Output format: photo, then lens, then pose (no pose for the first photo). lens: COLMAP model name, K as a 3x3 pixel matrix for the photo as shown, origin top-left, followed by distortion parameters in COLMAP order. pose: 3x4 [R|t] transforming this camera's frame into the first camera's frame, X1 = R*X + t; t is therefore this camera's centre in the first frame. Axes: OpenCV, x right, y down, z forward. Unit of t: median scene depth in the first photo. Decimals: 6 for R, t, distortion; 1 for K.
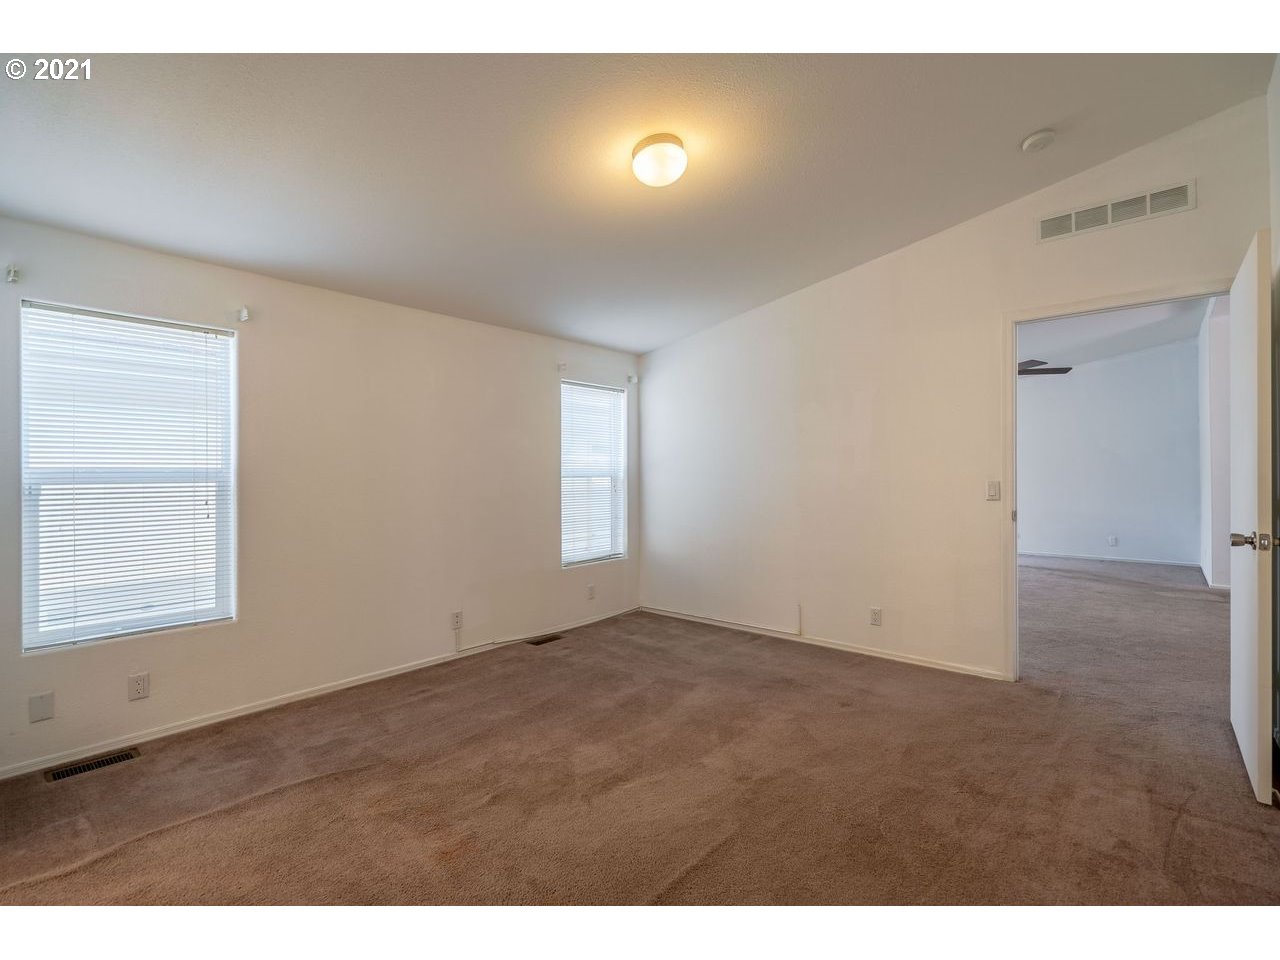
lens RADIAL K [[581.5, 0, 640.0], [0, 581.5, 480.0], [0, 0, 1]] dist [0.000233, 0.000219]
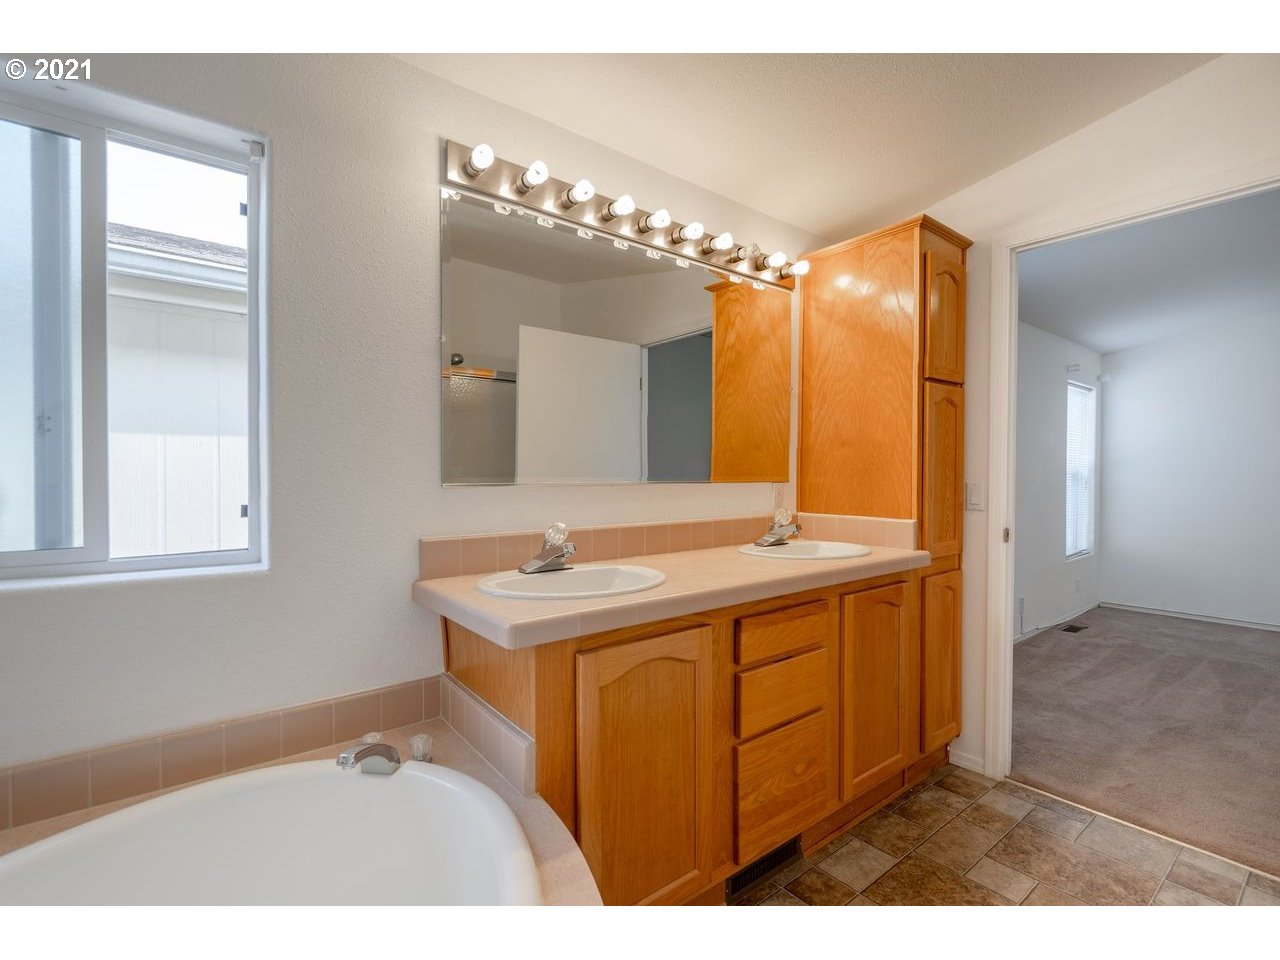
lens RADIAL K [[581.5, 0, 640.0], [0, 581.5, 480.0], [0, 0, 1]] dist [0.000233, 0.000219]
pose [[0.983579, 0.008955, -0.180257, -0.816485], [-0.008243, 0.999955, 0.004697, 0.009200], [0.180291, -0.003134, 0.983608, -0.194241]]
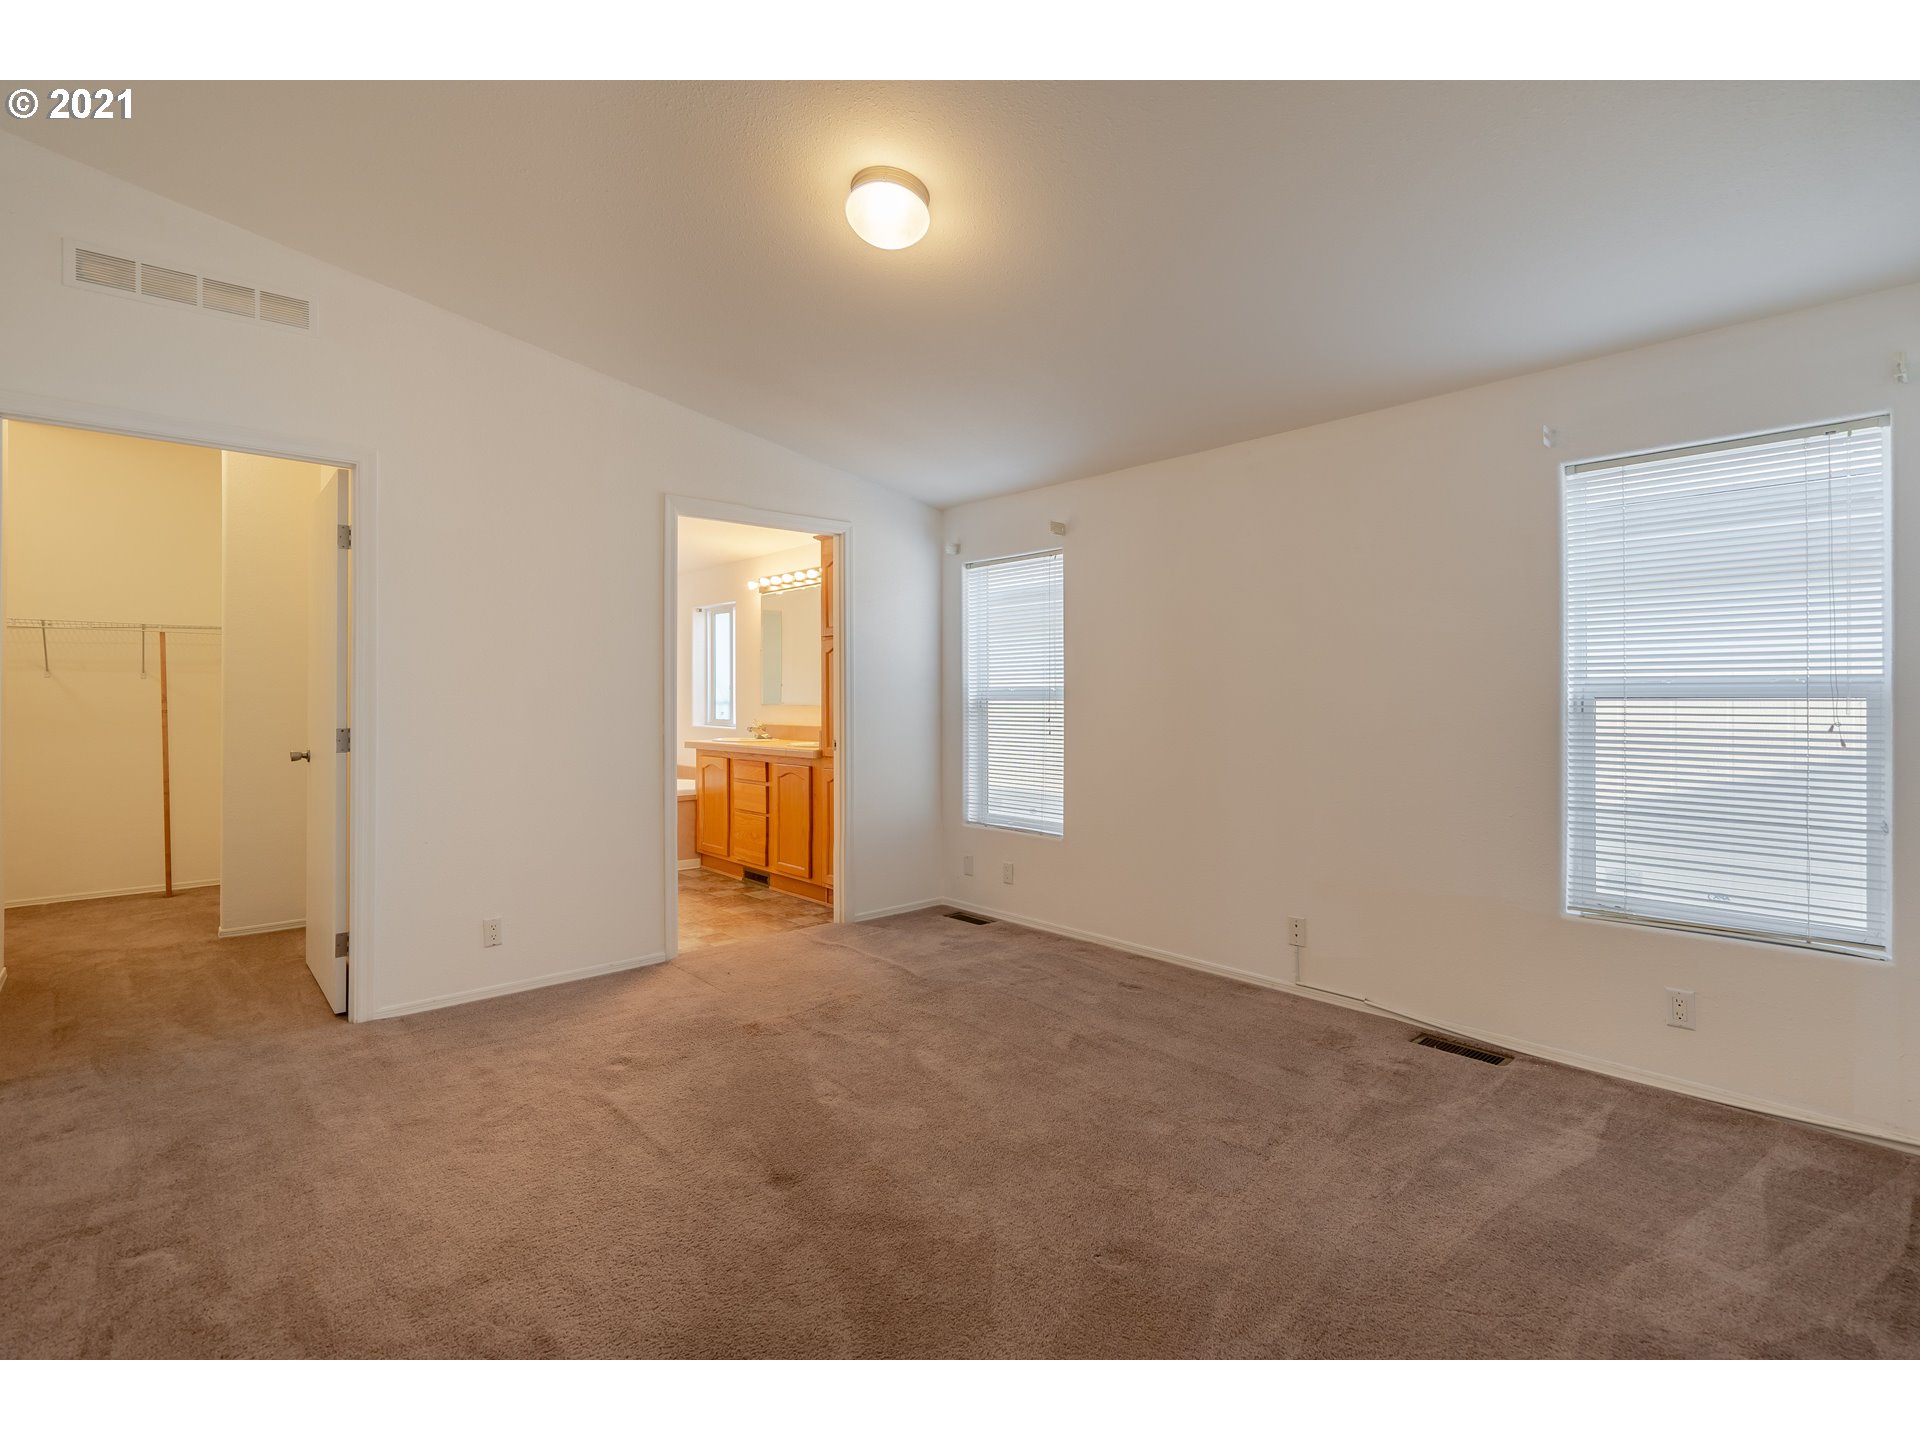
lens RADIAL K [[938.1, 0, 960.0], [0, 938.1, 720.0], [0, 0, 1]] dist [-0.000266, -0.000118]
pose [[-0.121973, 0.033544, -0.991966, 0.682249], [-0.004949, 0.999396, 0.034404, -0.012287], [0.992521, 0.009106, -0.121733, 0.757753]]
